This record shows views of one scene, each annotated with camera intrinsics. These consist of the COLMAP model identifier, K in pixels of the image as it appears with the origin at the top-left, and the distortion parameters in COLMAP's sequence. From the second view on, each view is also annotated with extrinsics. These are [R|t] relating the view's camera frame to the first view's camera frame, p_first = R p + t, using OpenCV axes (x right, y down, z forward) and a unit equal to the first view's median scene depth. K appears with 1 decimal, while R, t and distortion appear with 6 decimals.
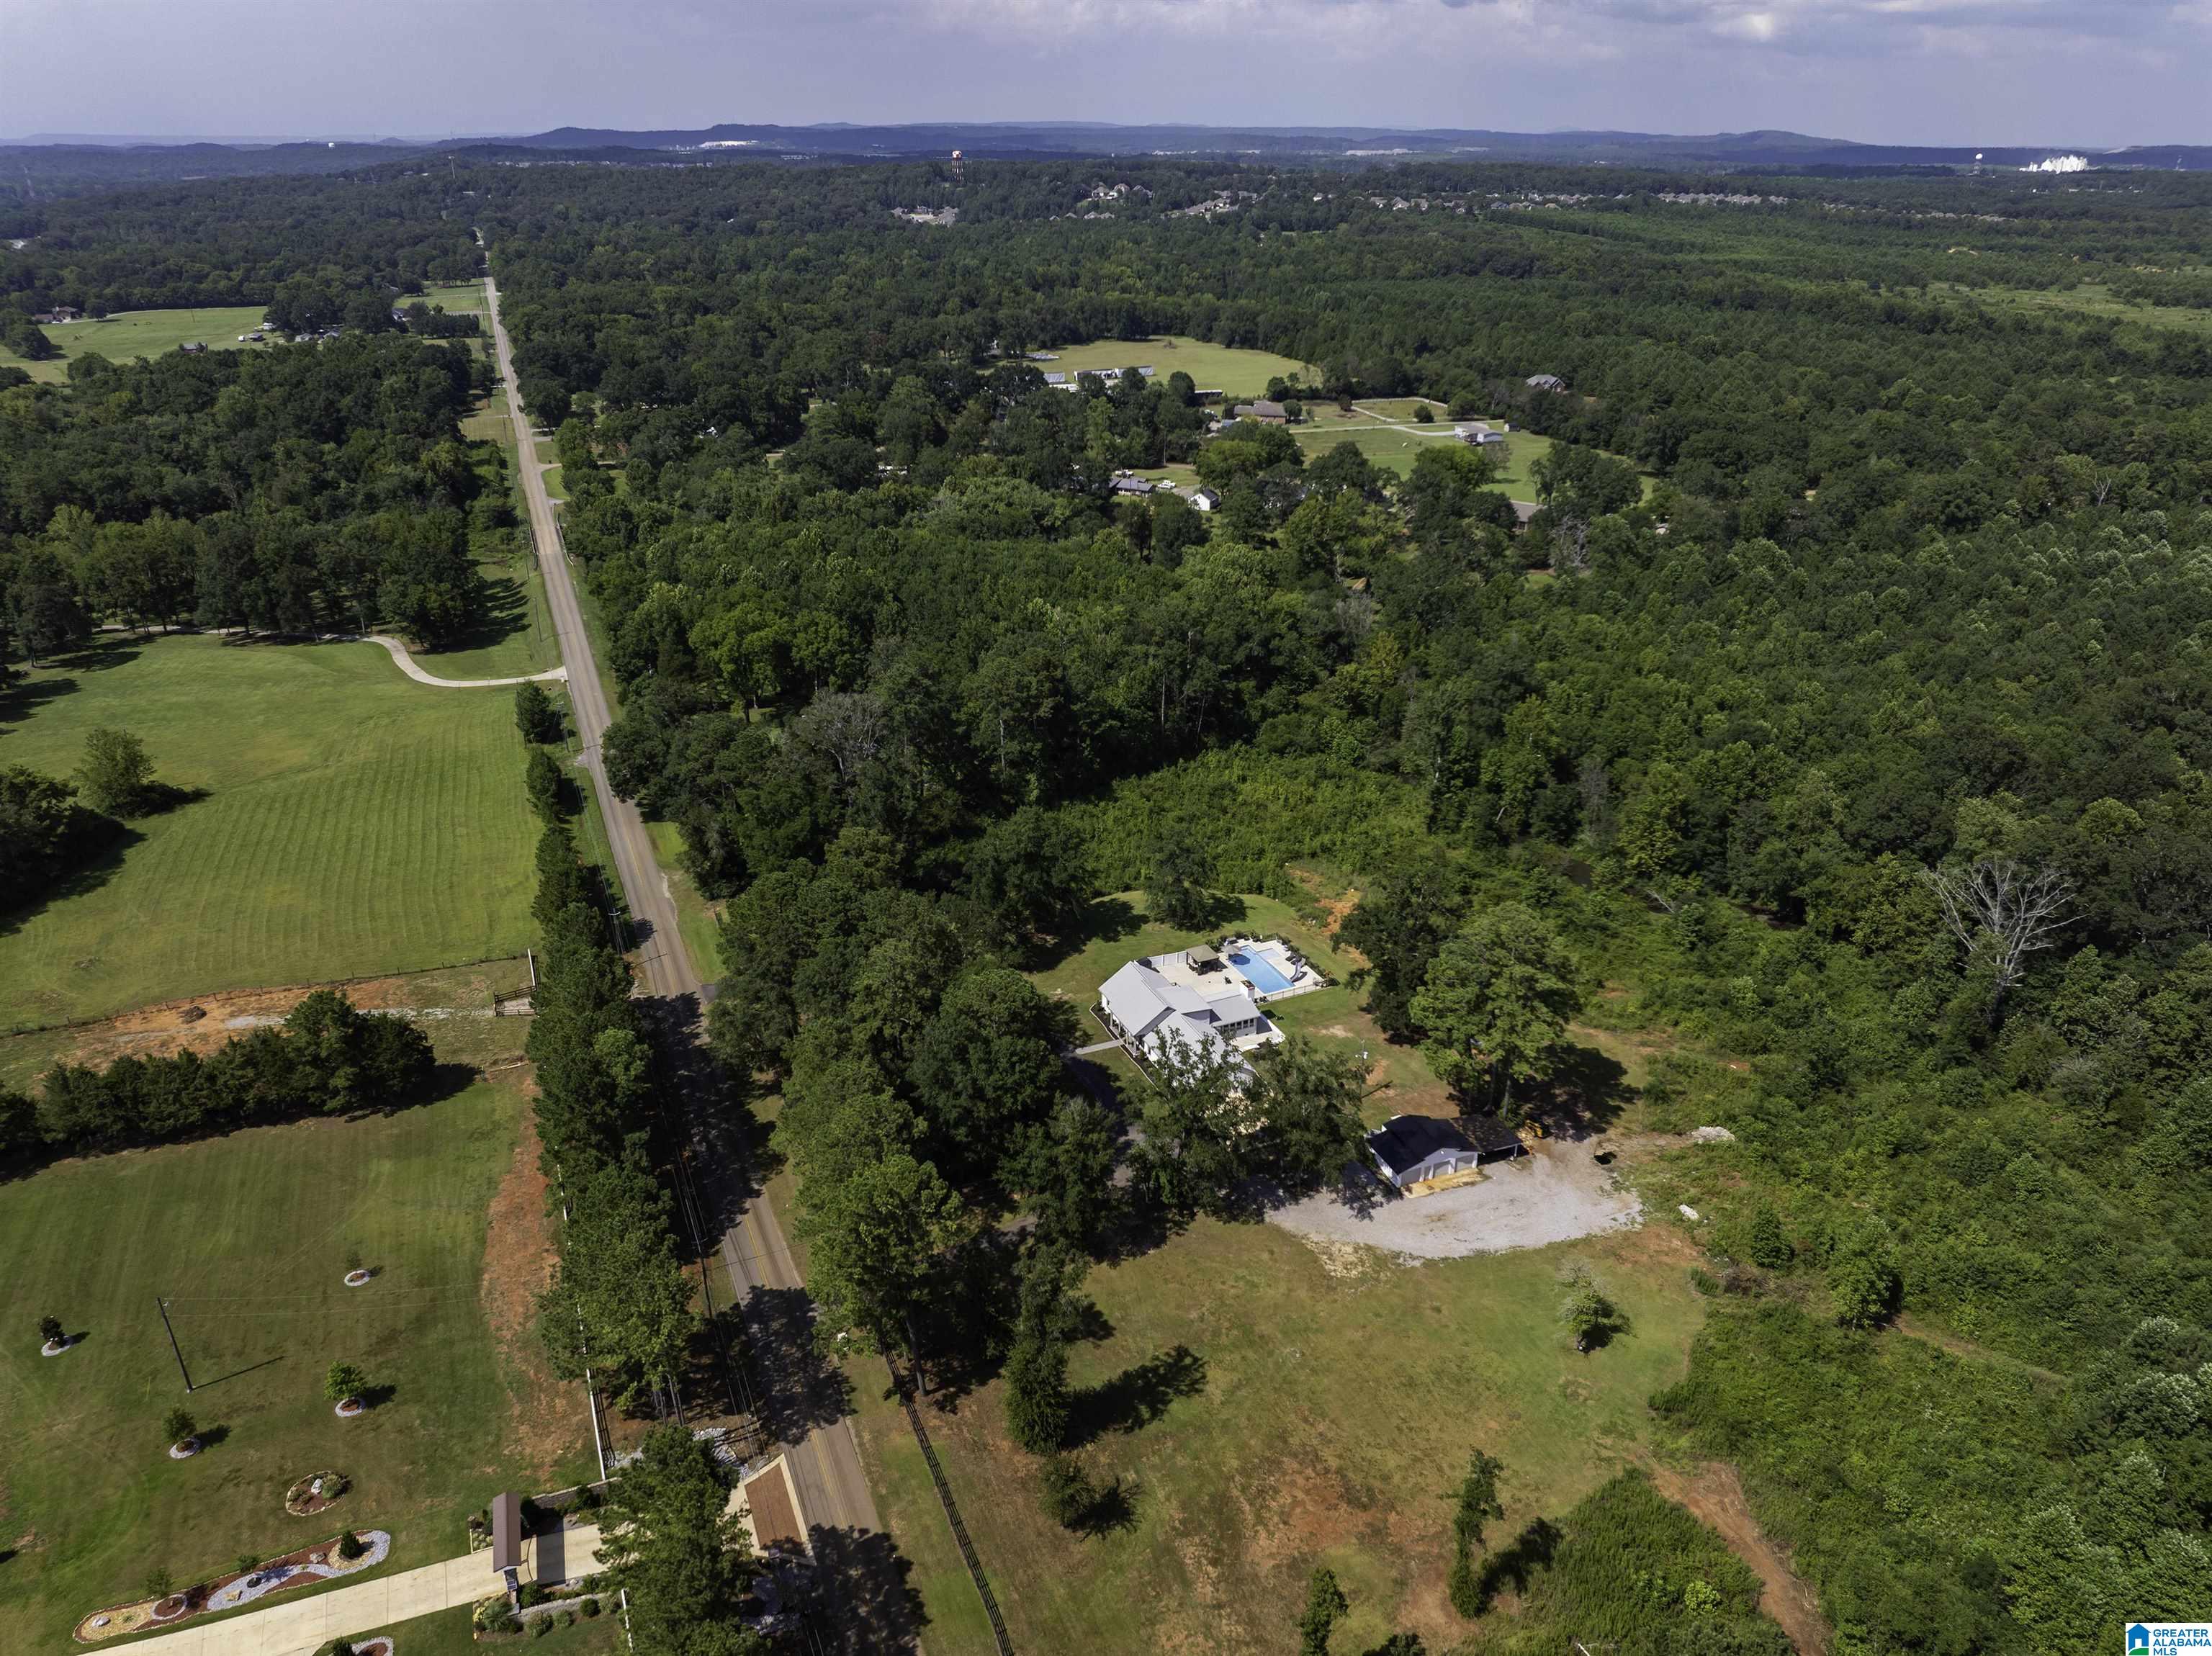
lens RADIAL K [[1550.2, 0, 1115.8], [0, 1550.2, 826.7], [0, 0, 1]] dist [-0.039764, 0.010660]
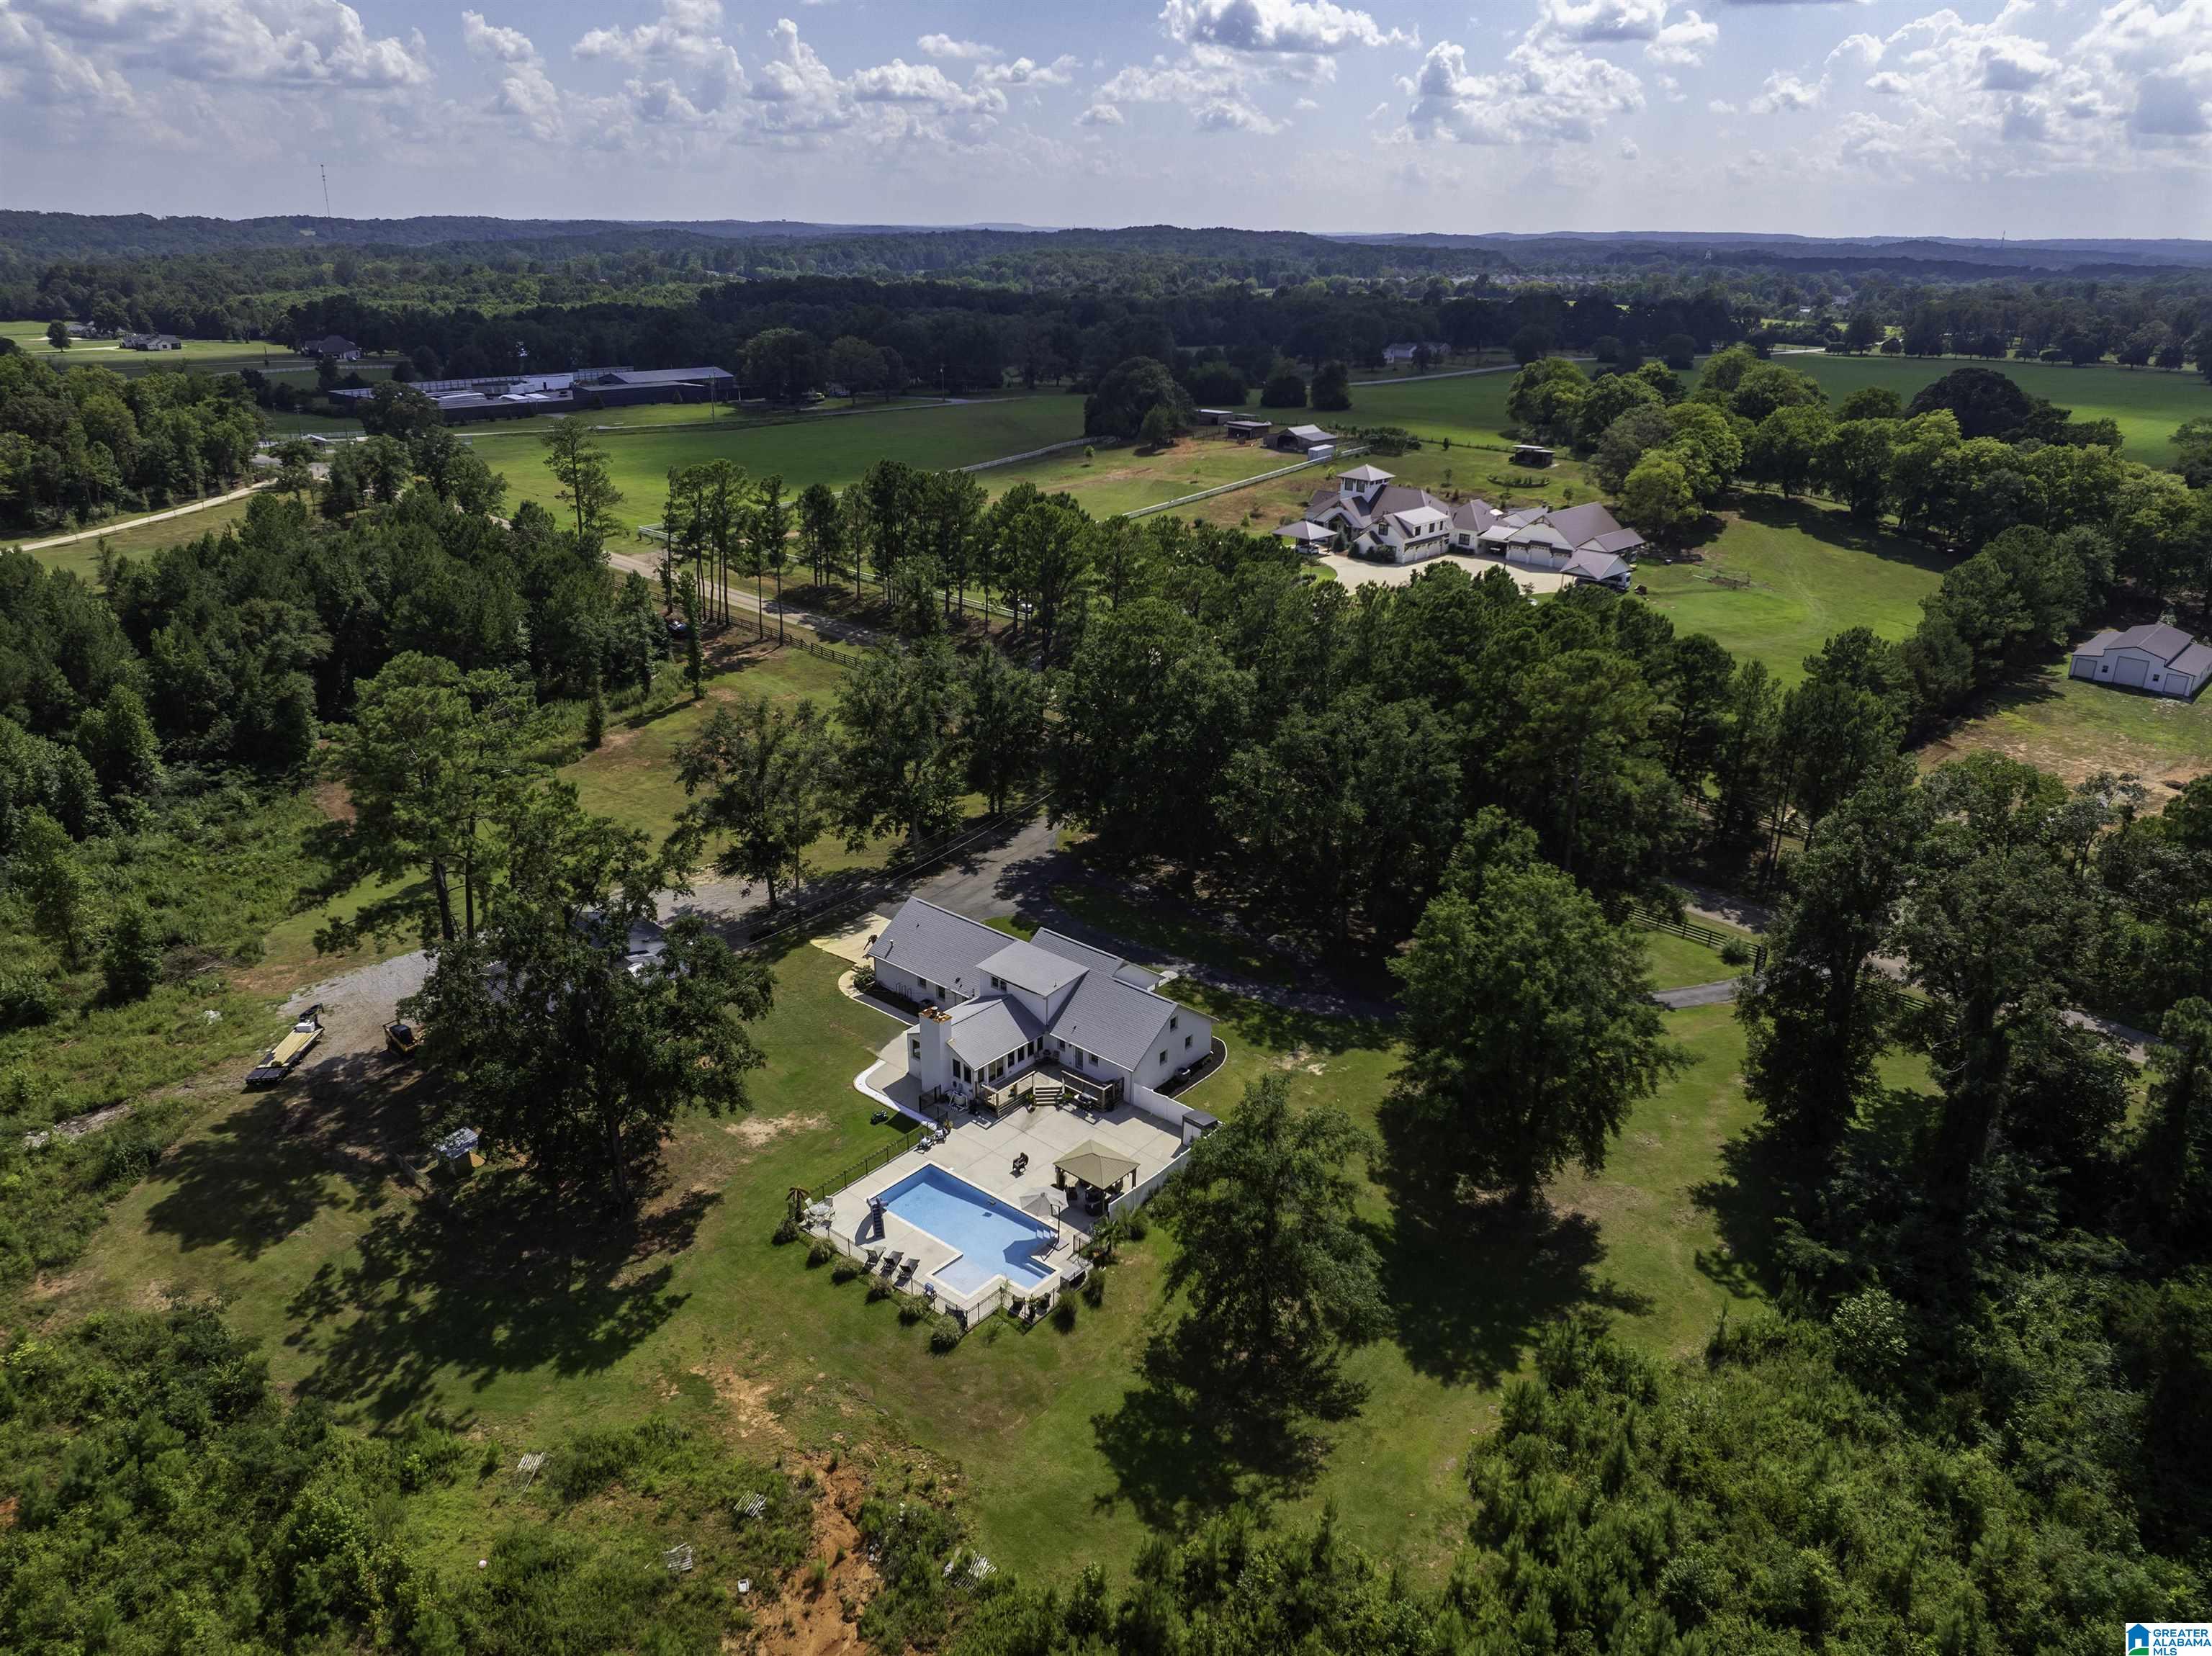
lens RADIAL K [[1559.5, 0, 1115.0], [0, 1559.5, 821.3], [0, 0, 1]] dist [-0.051102, 0.014800]
pose [[-0.906816, 0.137590, -0.398440, 0.247716], [-0.188428, 0.713222, 0.675137, -0.327979], [0.377068, 0.687302, -0.620835, 1.420009]]
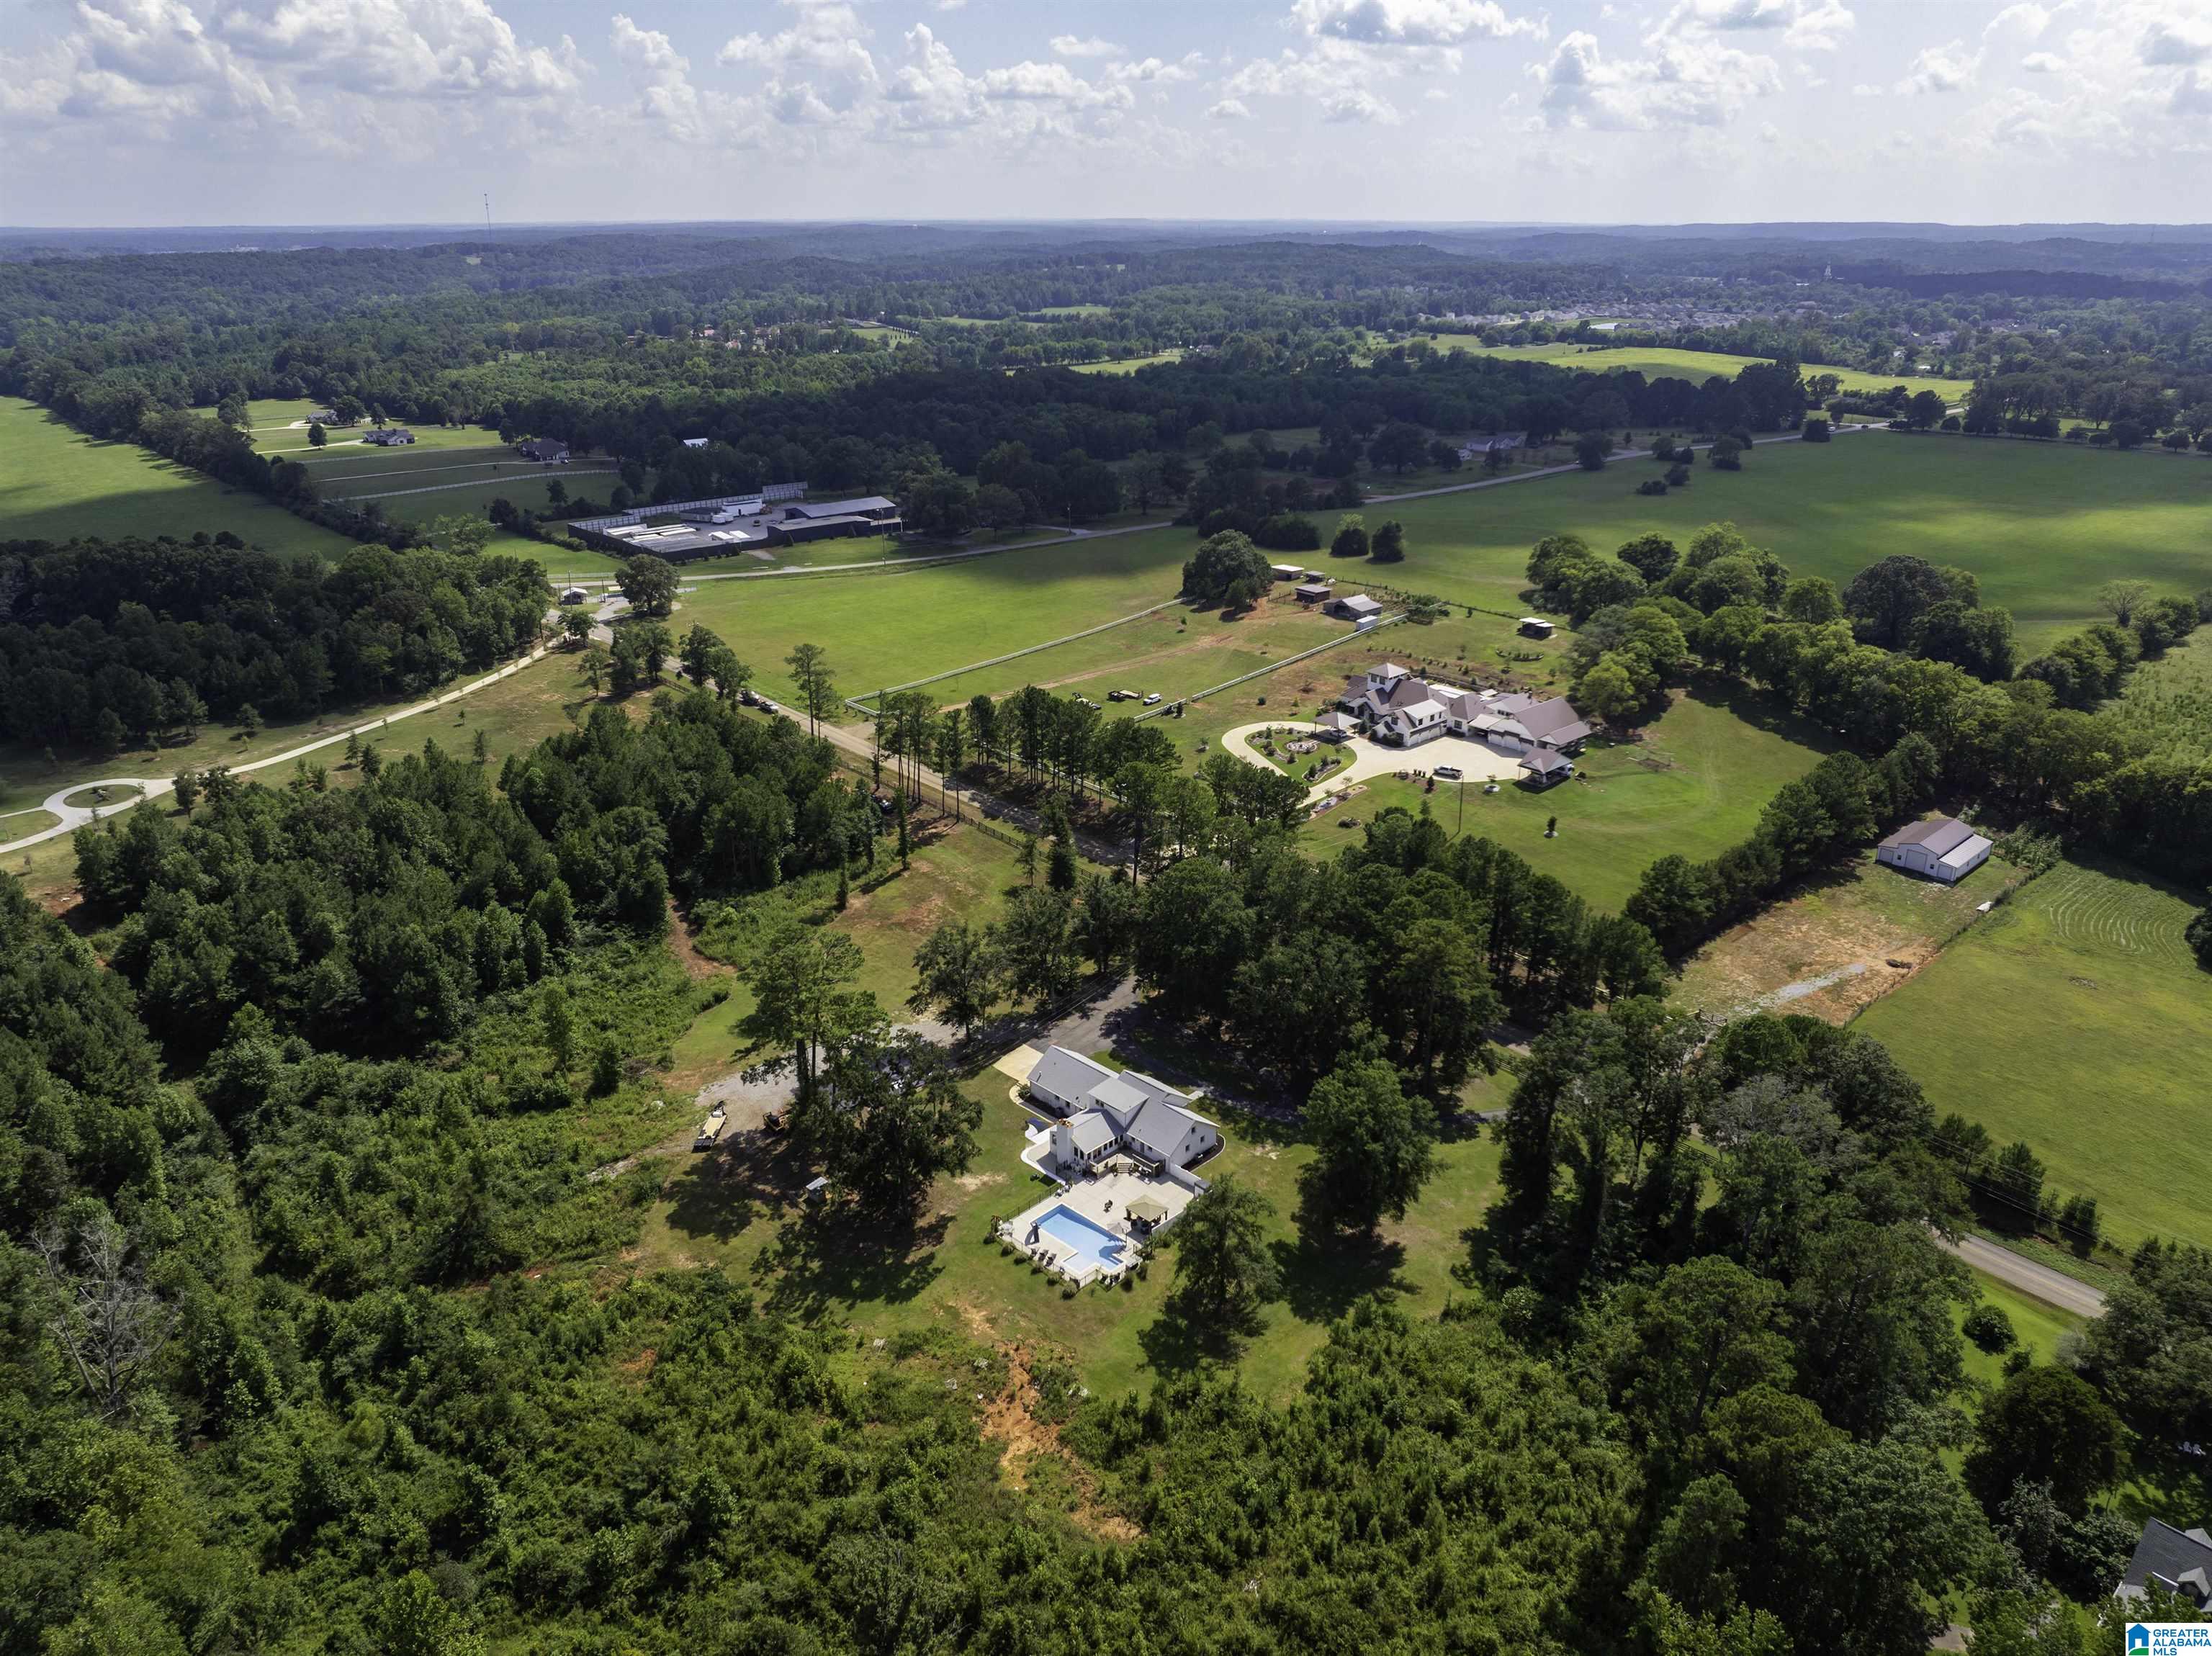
lens RADIAL K [[1550.2, 0, 1115.8], [0, 1550.2, 826.7], [0, 0, 1]] dist [-0.039764, 0.010660]
pose [[-0.936155, 0.128253, -0.327359, 0.377109], [-0.146526, 0.704059, 0.694860, -0.759348], [0.319598, 0.698464, -0.640316, 1.635593]]
